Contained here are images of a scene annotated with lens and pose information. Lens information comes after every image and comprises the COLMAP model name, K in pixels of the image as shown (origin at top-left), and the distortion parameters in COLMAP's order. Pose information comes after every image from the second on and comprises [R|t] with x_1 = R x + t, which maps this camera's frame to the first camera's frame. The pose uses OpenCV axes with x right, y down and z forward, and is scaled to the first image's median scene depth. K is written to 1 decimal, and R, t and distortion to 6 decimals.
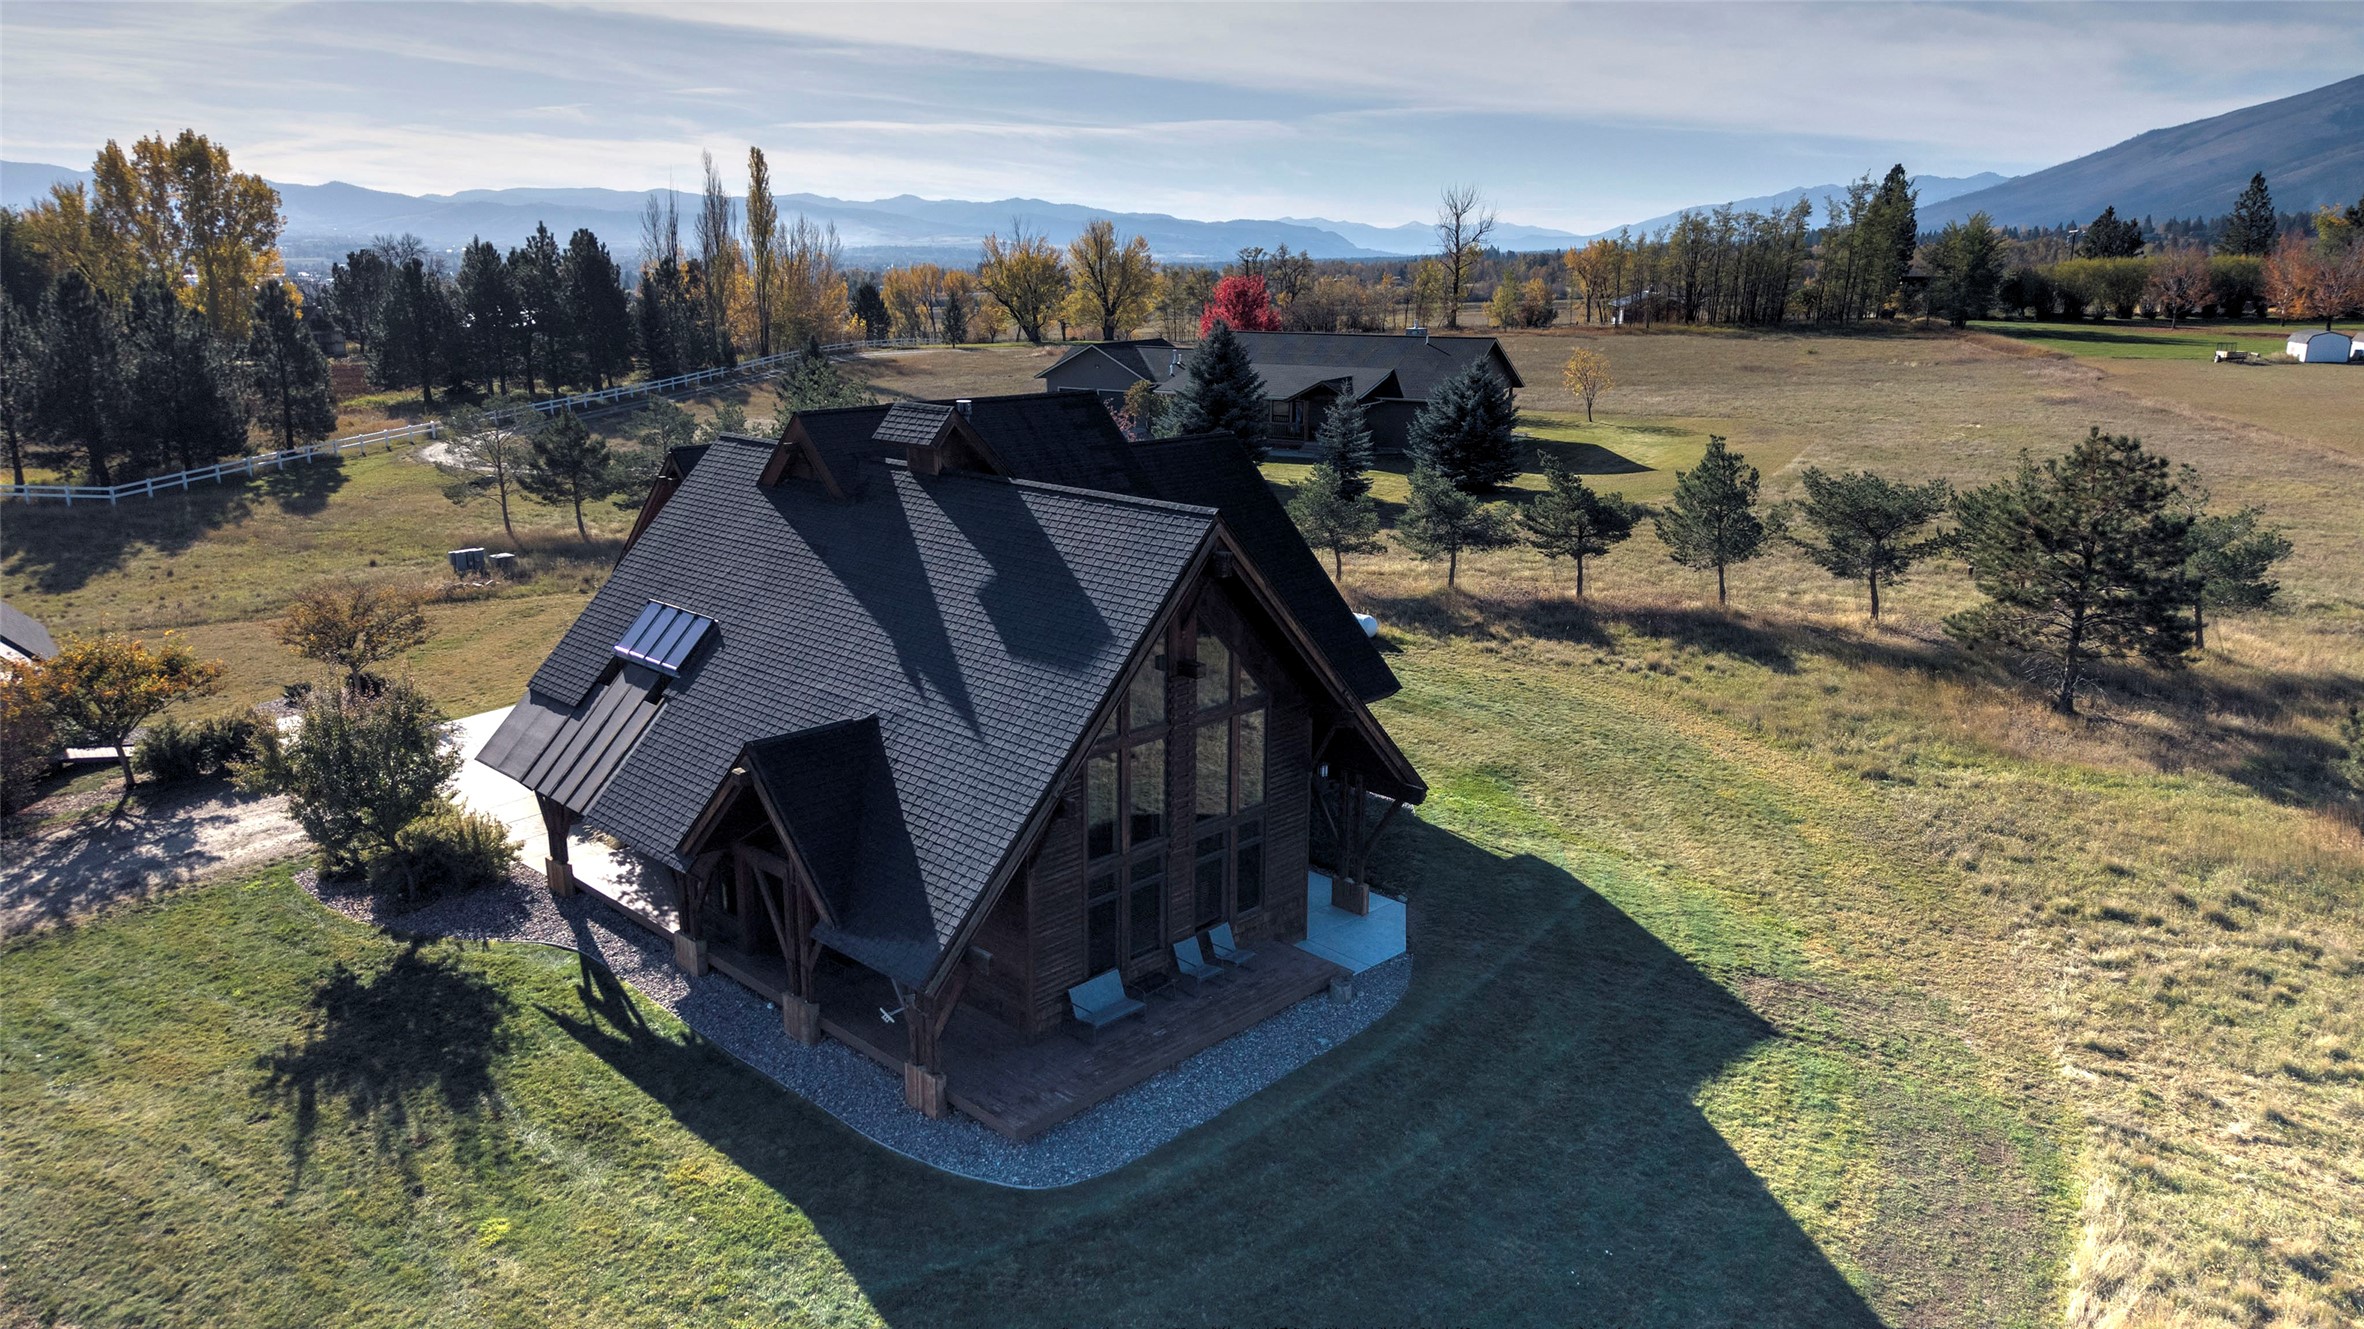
lens RADIAL K [[1613.9, 0, 1182.0], [0, 1613.9, 664.5], [0, 0, 1]] dist [0.027991, -0.026714]
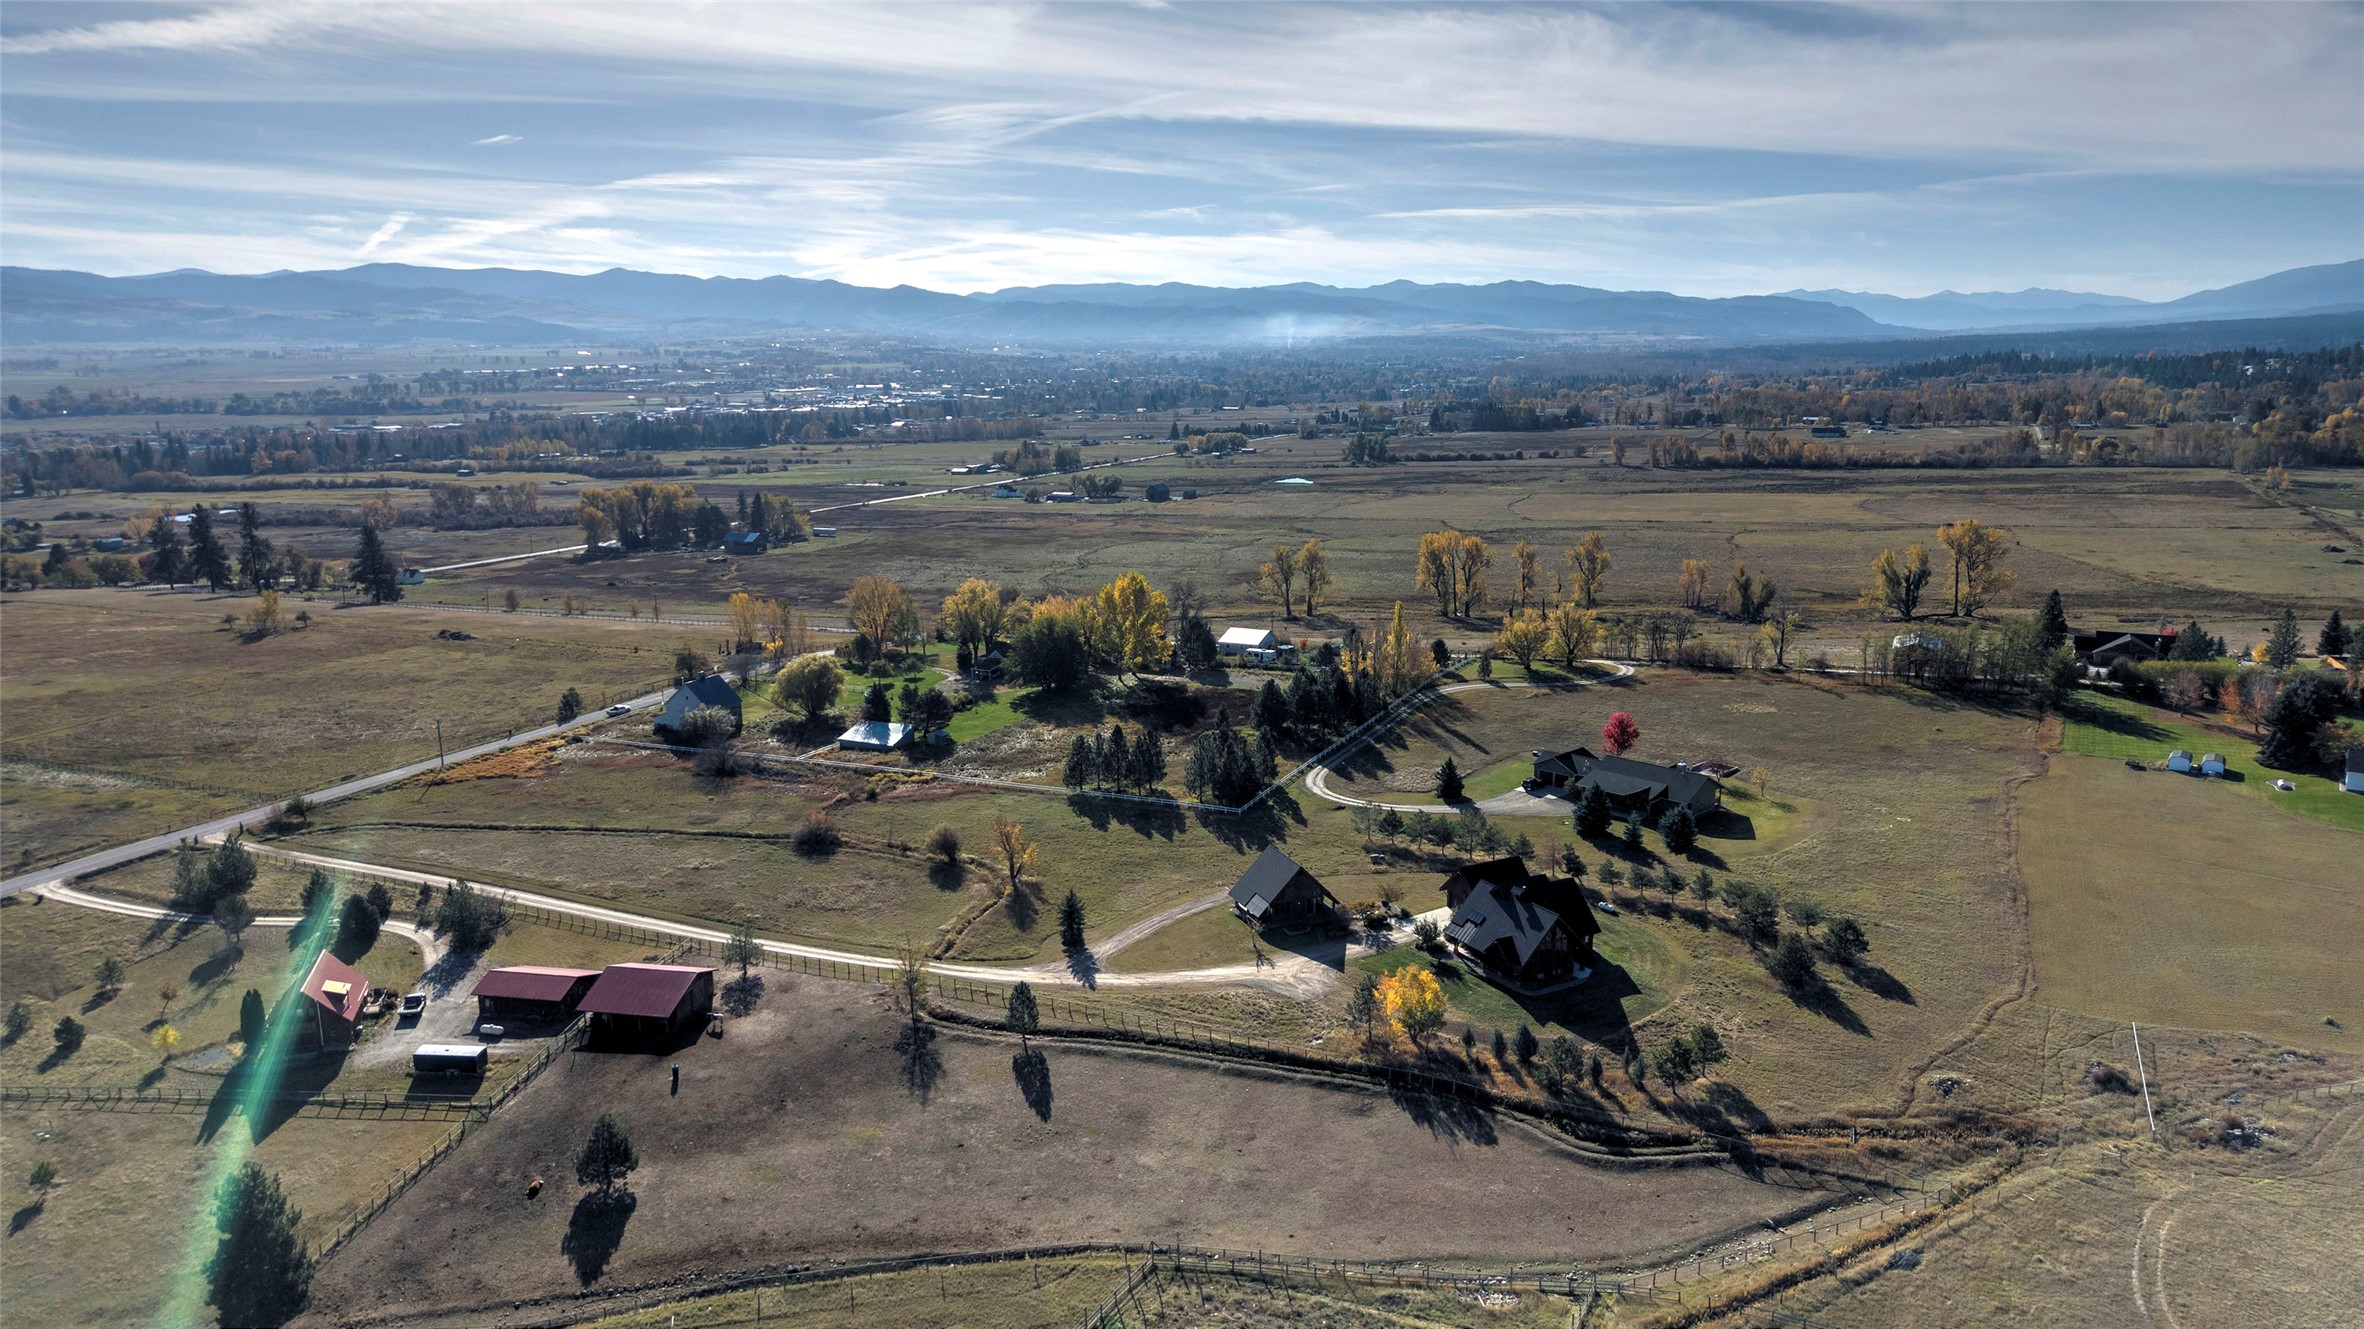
lens RADIAL K [[1613.9, 0, 1182.0], [0, 1613.9, 664.5], [0, 0, 1]] dist [0.027991, -0.026714]
pose [[0.957398, 0.051829, -0.284081, 0.363761], [-0.065211, 0.997154, -0.037845, -0.746133], [0.281311, 0.054758, 0.958053, -5.955961]]
